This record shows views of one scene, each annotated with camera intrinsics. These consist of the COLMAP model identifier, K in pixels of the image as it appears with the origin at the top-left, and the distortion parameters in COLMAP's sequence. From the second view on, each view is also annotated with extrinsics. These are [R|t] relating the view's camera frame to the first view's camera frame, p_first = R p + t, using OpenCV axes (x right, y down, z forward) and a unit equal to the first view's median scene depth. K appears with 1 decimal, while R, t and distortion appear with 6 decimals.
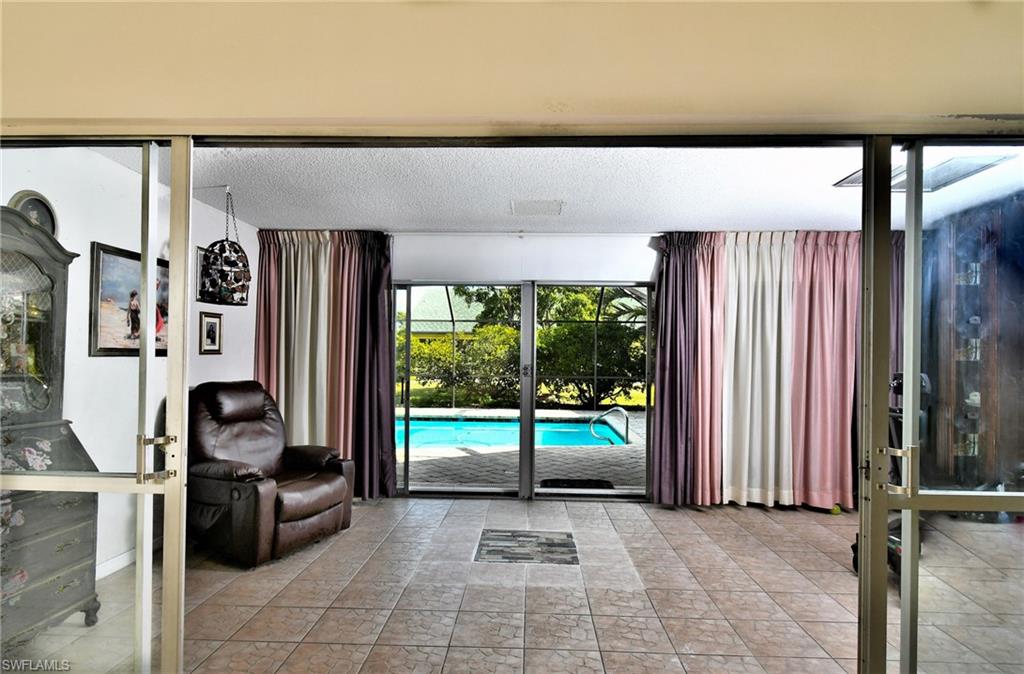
lens RADIAL K [[561.2, 0, 514.9], [0, 561.2, 346.0], [0, 0, 1]] dist [0.029006, 0.000691]
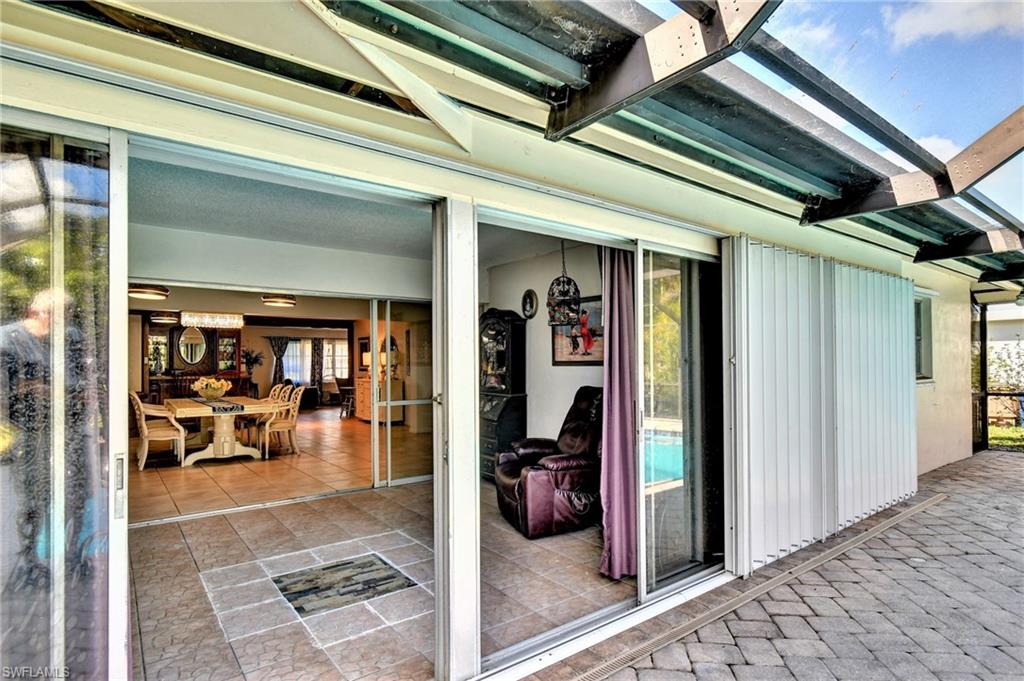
lens RADIAL K [[520.6, 0, 509.7], [0, 520.6, 358.6], [0, 0, 1]] dist [0.003222, 0.000978]
pose [[-0.777480, -0.012901, -0.628775, 0.347796], [0.007125, 0.999545, -0.029319, 0.036076], [0.628867, -0.027275, -0.777034, 1.879631]]
